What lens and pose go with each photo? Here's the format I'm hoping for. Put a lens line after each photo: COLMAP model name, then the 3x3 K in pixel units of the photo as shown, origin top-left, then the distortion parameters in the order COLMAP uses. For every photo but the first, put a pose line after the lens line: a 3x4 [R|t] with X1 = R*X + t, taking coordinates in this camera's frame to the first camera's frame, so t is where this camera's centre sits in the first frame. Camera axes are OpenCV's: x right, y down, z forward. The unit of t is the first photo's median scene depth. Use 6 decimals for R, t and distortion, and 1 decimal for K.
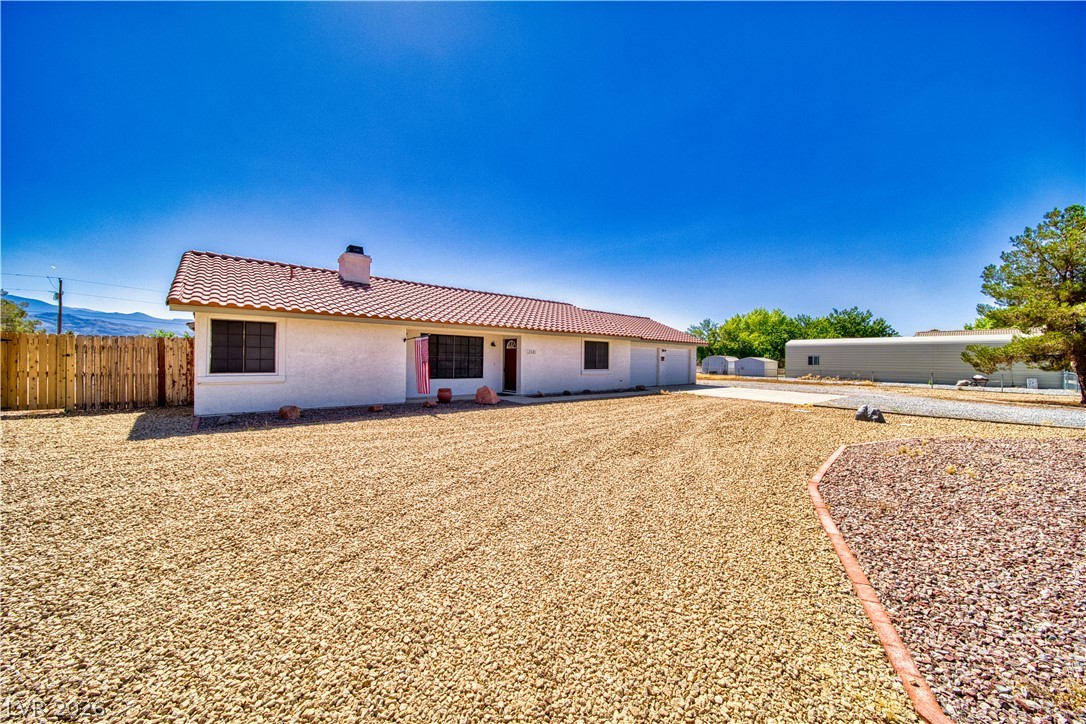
lens RADIAL K [[380.1, 0, 543.3], [0, 380.1, 358.8], [0, 0, 1]] dist [0.000967, -0.002234]
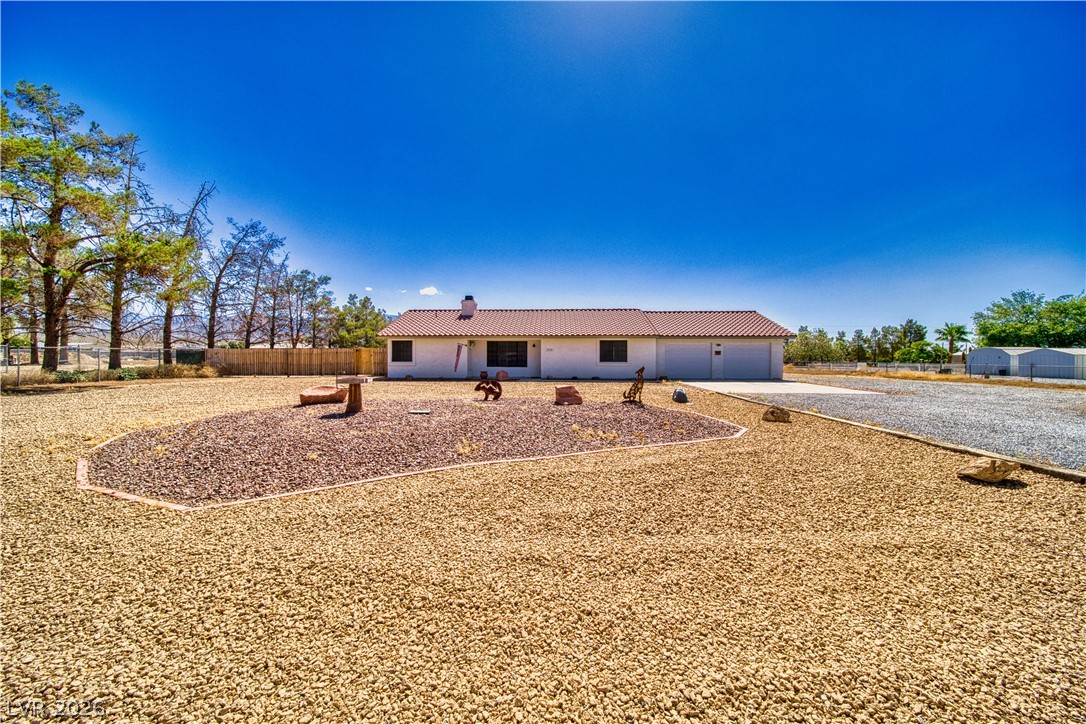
lens RADIAL K [[380.1, 0, 543.3], [0, 380.1, 358.8], [0, 0, 1]] dist [0.000967, -0.002234]
pose [[0.742567, -0.010277, -0.669693, 0.830995], [0.009315, 0.999944, -0.005016, 0.020950], [0.669707, -0.002513, 0.742621, -0.120332]]
